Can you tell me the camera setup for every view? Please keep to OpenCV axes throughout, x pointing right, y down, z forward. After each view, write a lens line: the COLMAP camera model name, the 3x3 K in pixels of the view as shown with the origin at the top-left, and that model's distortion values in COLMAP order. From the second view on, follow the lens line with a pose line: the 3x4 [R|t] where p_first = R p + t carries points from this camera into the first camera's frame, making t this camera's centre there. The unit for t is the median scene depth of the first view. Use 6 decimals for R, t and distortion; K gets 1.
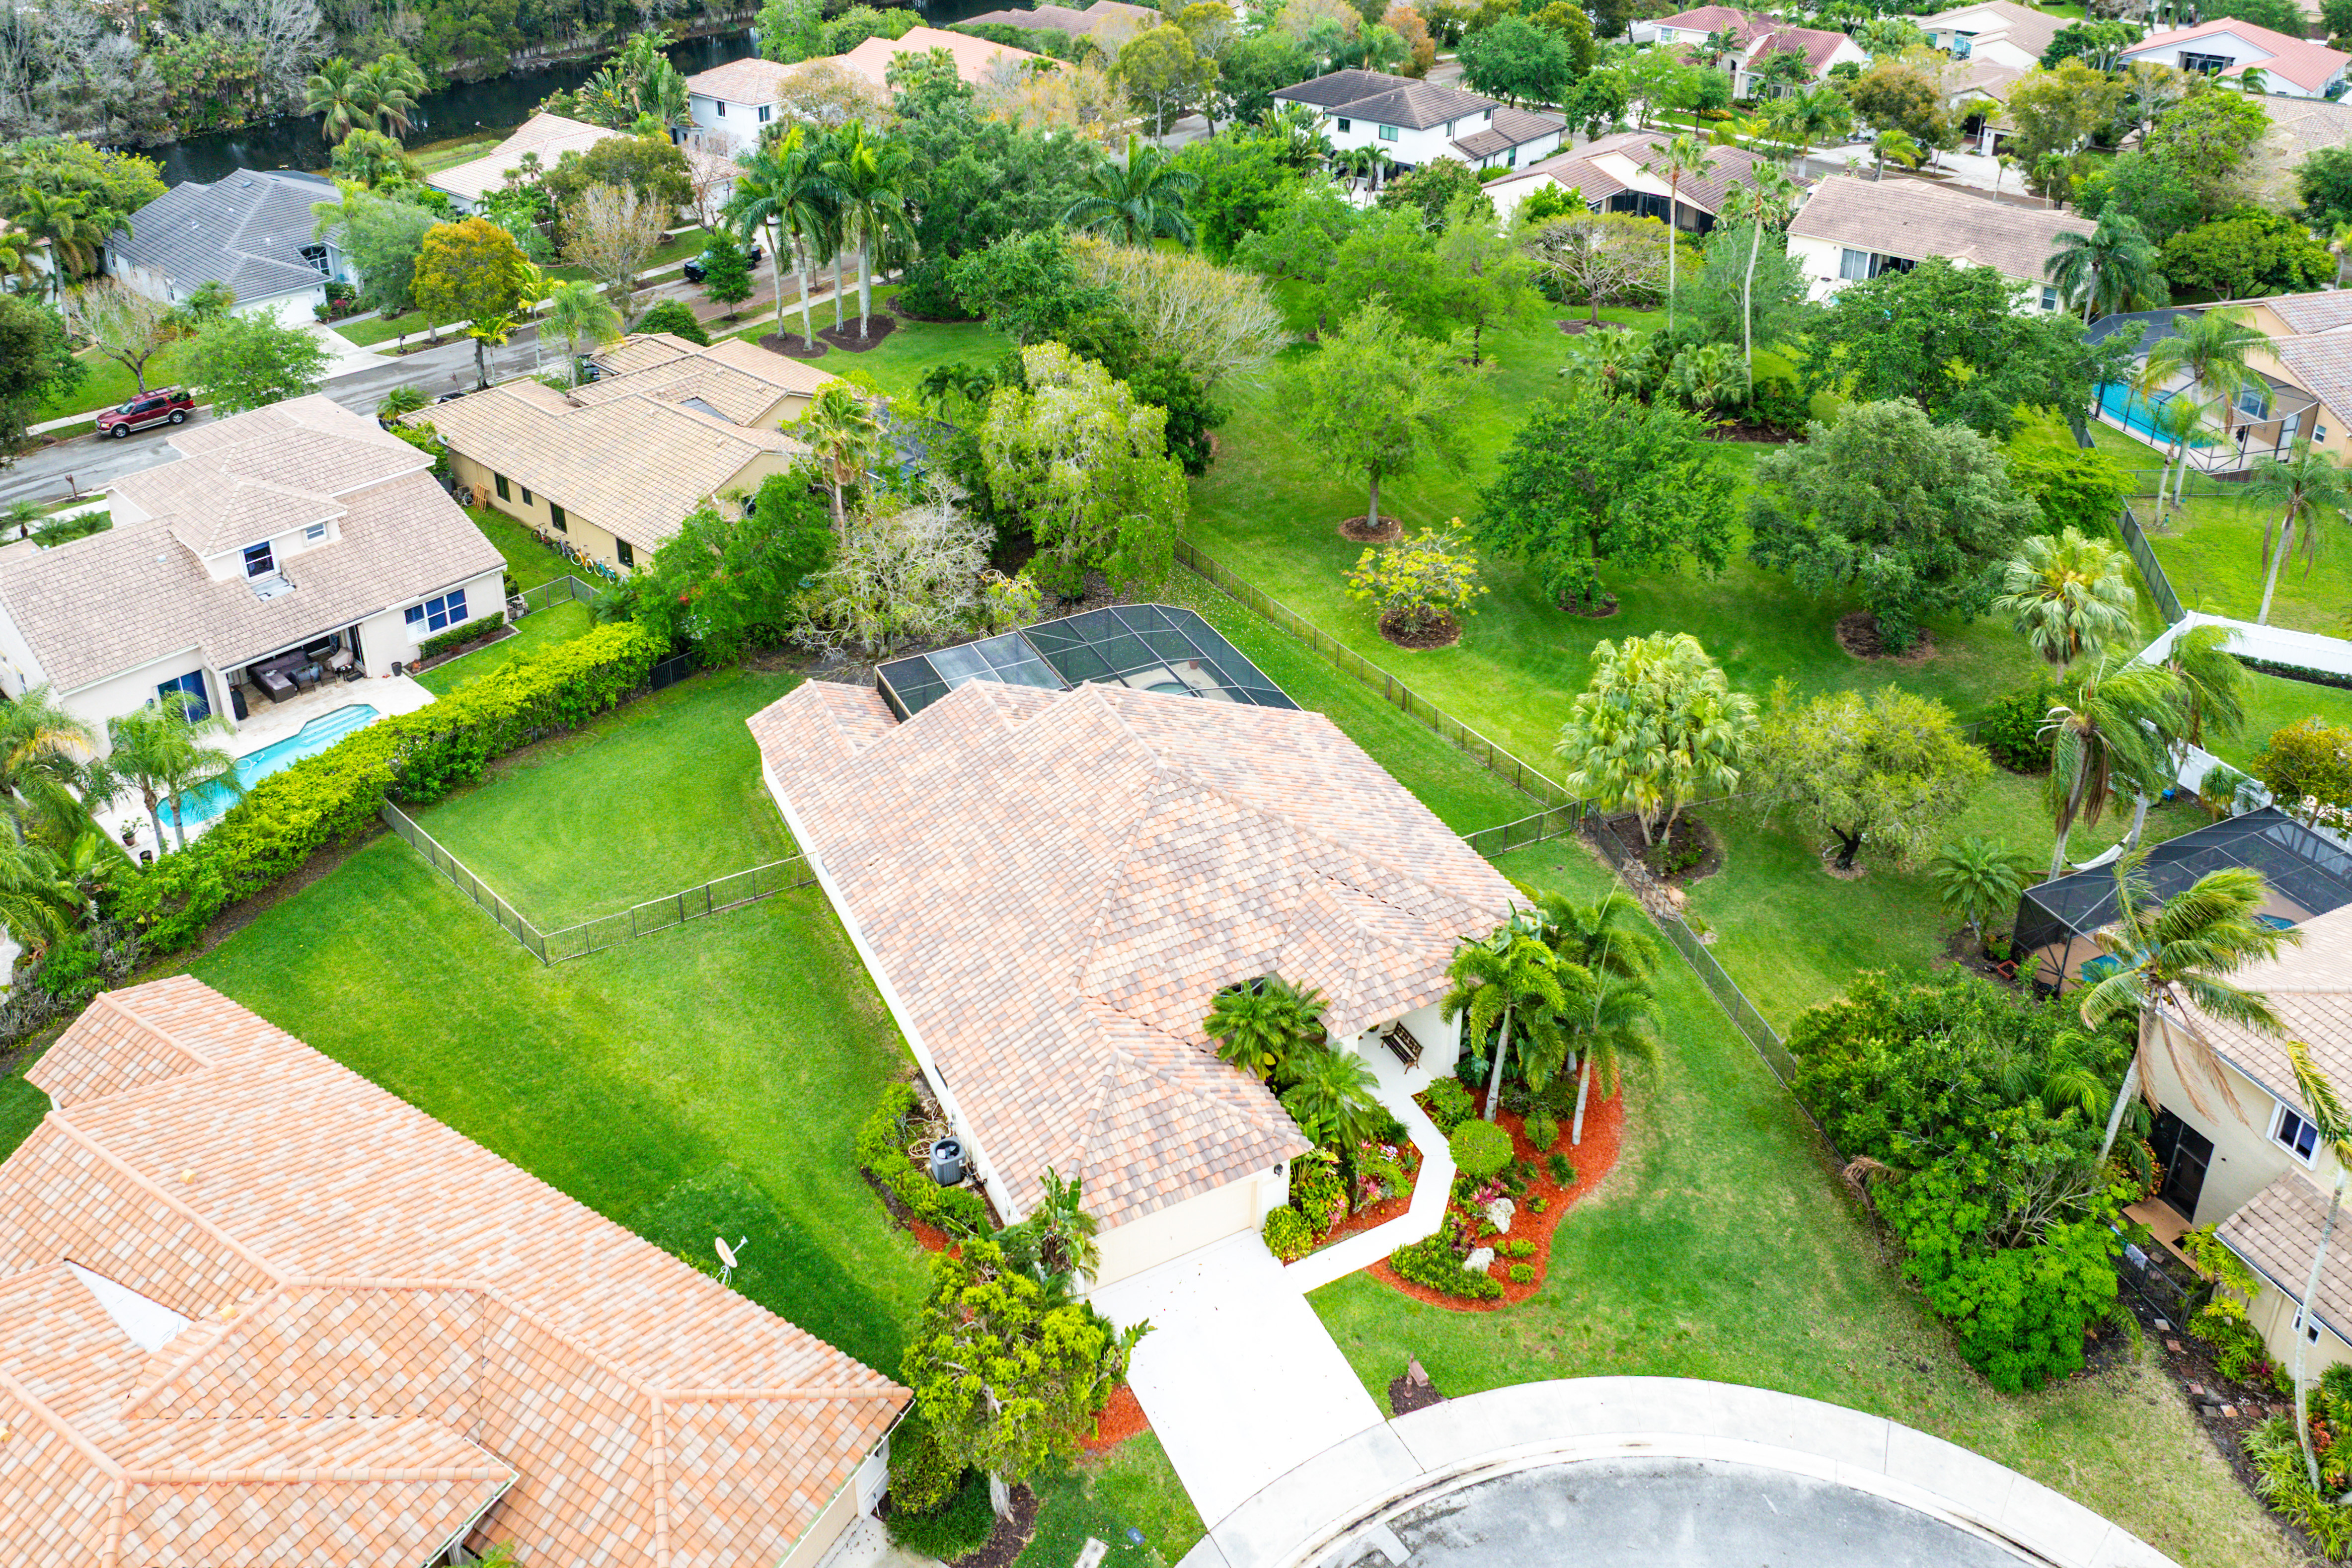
lens RADIAL K [[1728.8, 0, 1178.9], [0, 1728.8, 495.9], [0, 0, 1]] dist [-0.031083, -0.001178]
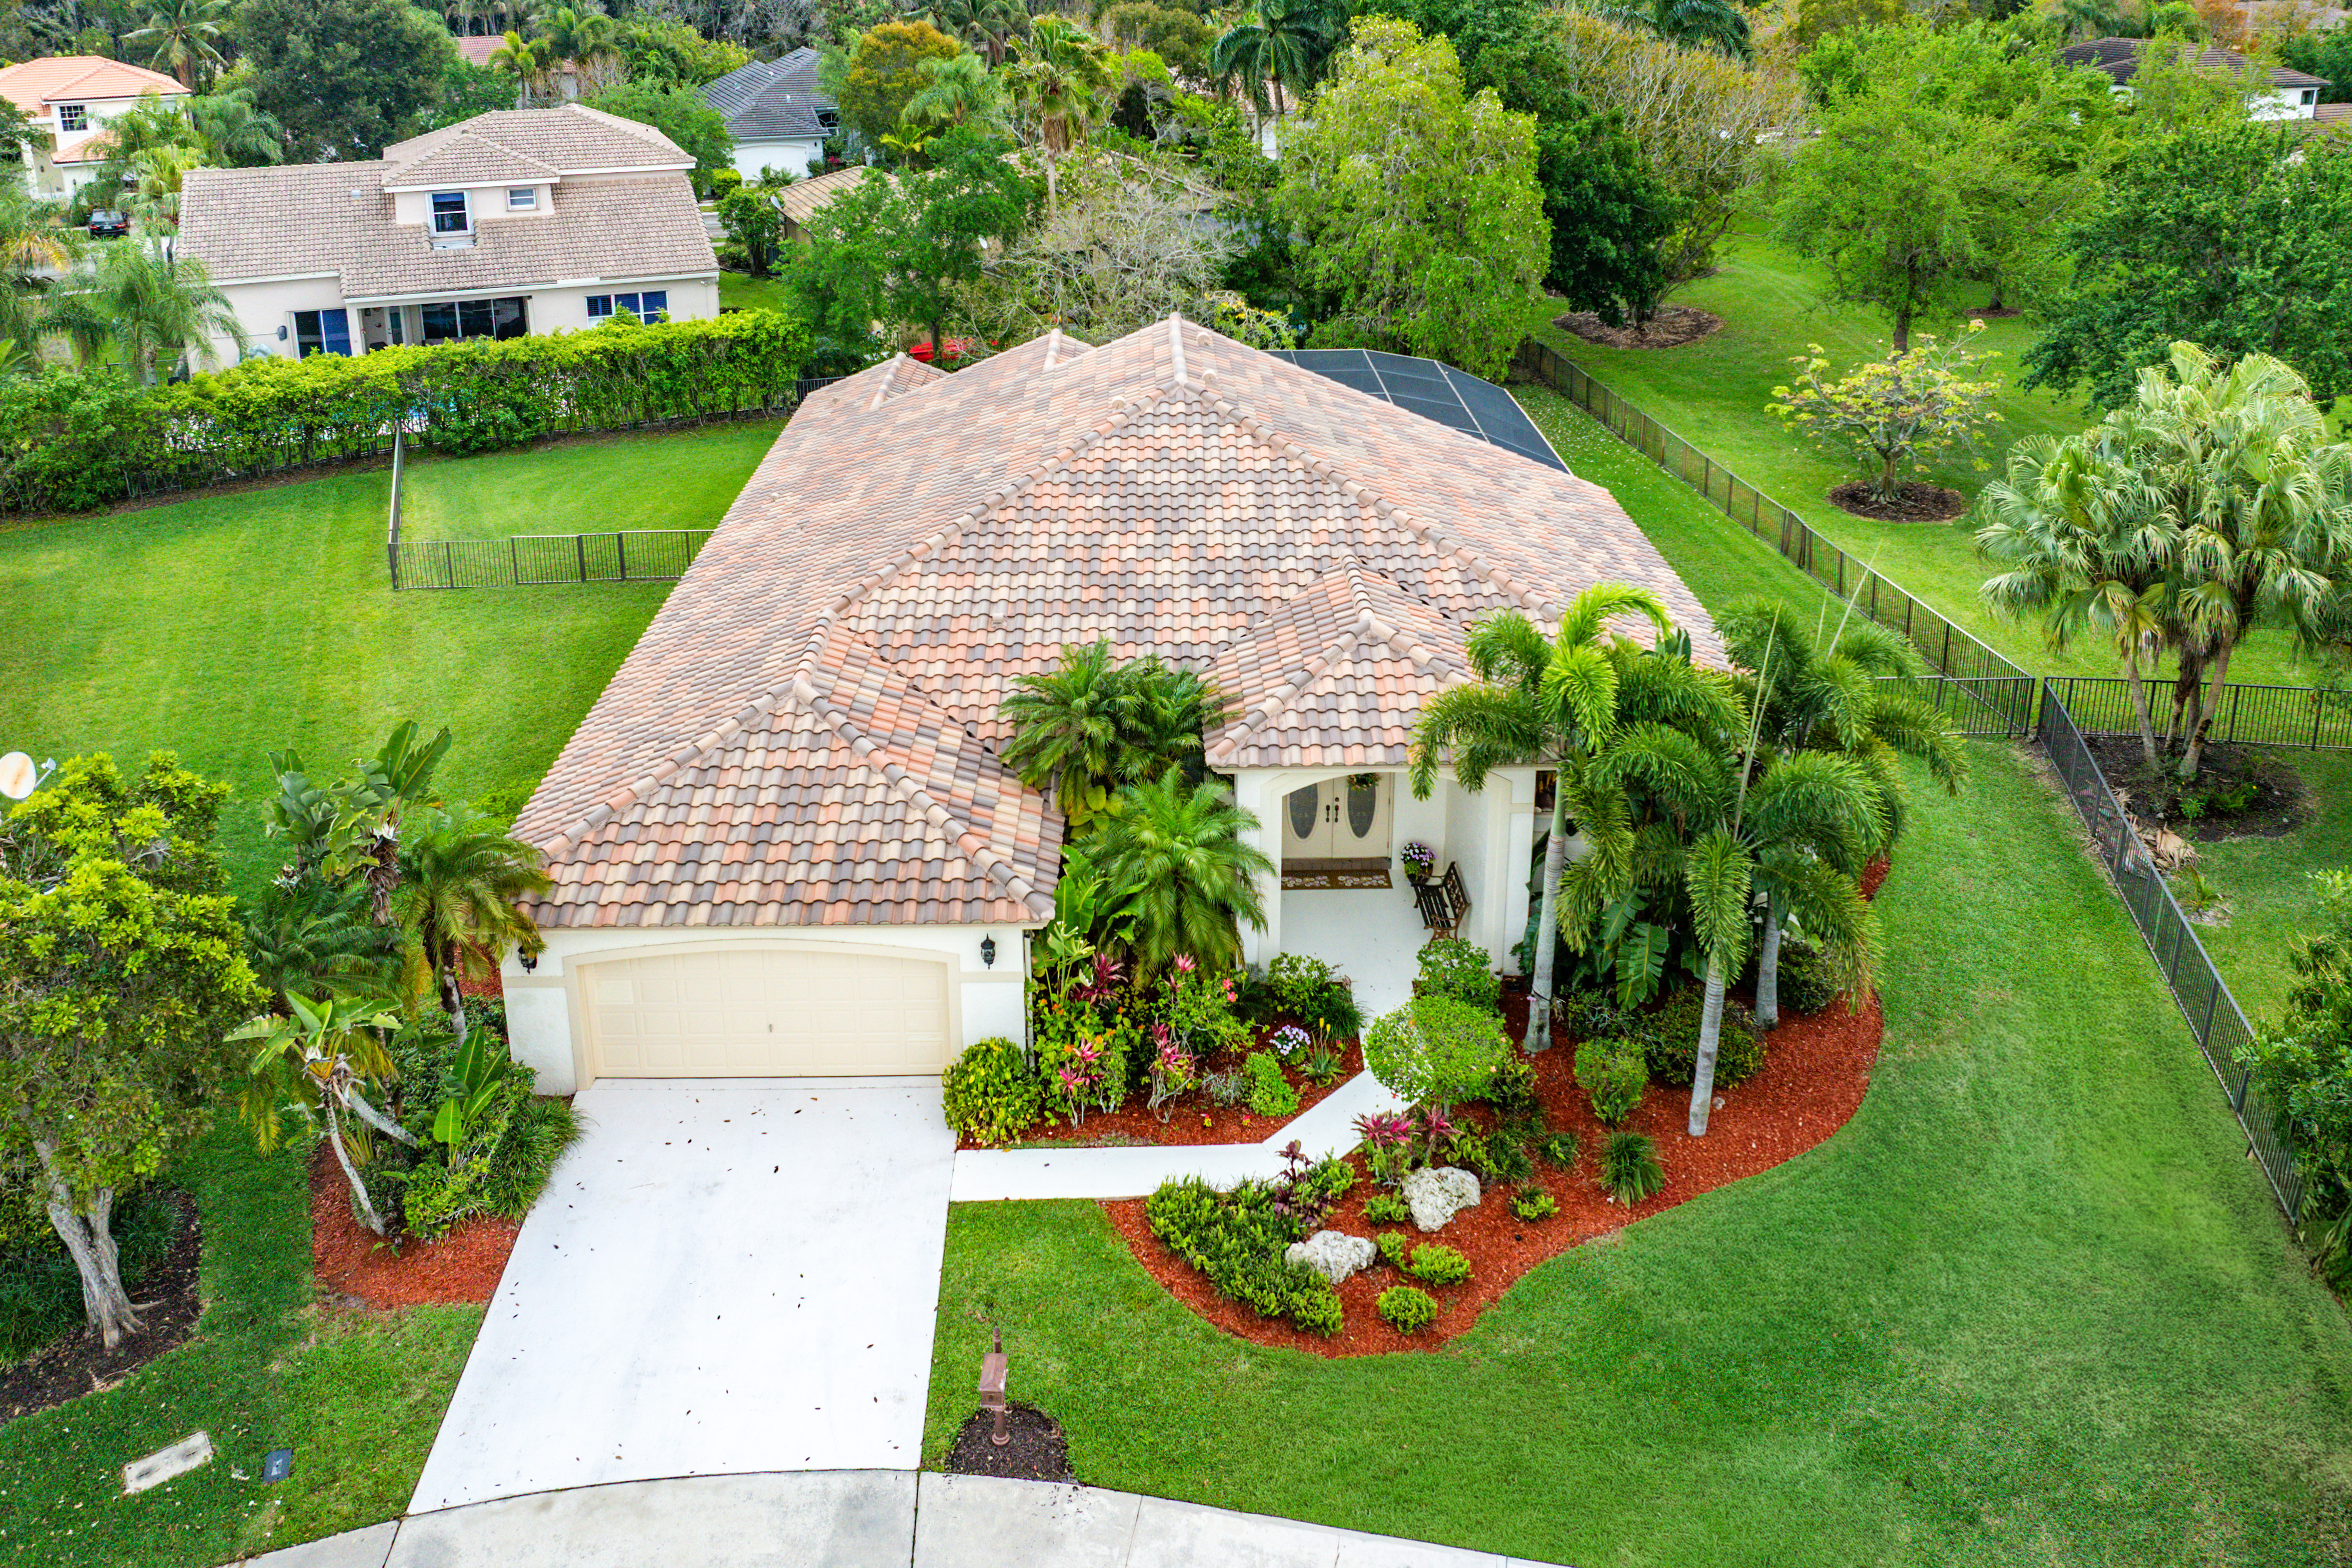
lens RADIAL K [[1832.6, 0, 1224.5], [0, 1832.6, 532.6], [0, 0, 1]] dist [-0.047194, 0.007352]
pose [[0.903569, 0.130087, -0.408215, 0.303255], [-0.175764, 0.981473, -0.076279, 0.288810], [0.390730, 0.140673, 0.909693, 0.510922]]
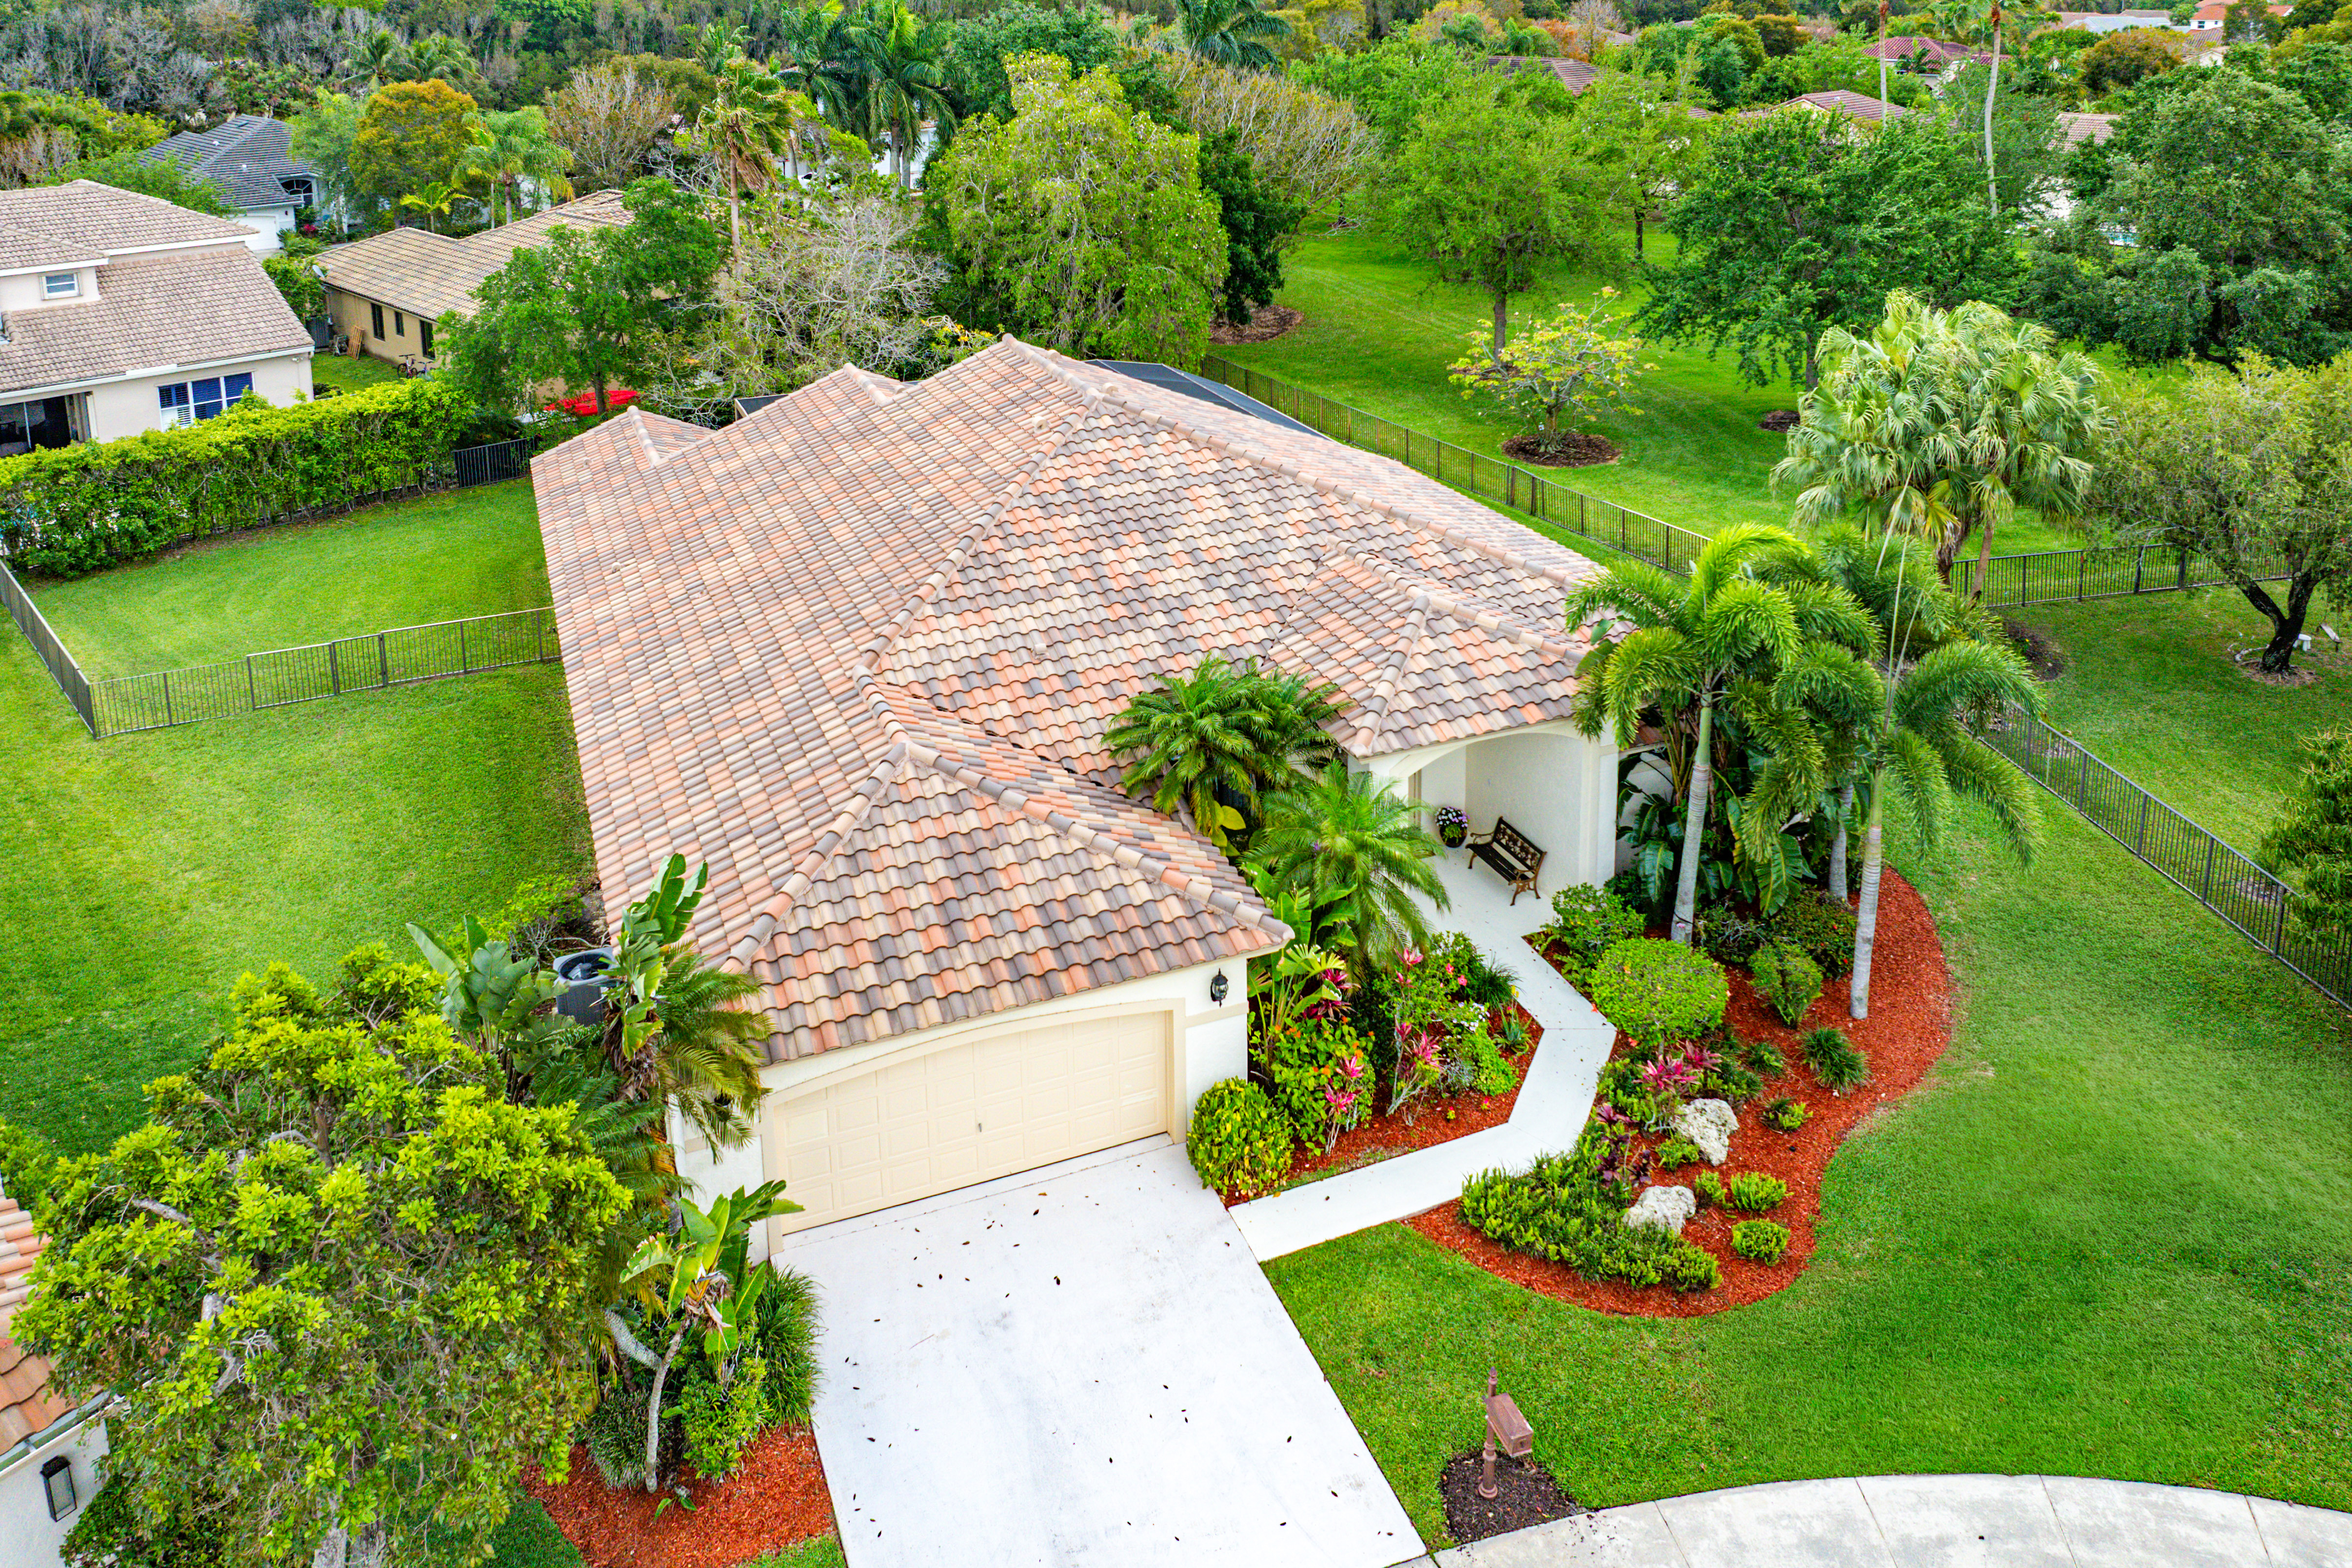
lens RADIAL K [[1726.5, 0, 1215.4], [0, 1726.5, 385.4], [0, 0, 1]] dist [-0.040270, 0.007856]
pose [[0.996727, 0.000156, -0.080840, 0.090382], [-0.016511, 0.979310, -0.201690, 0.311236], [0.079136, 0.202365, 0.976108, 0.488799]]
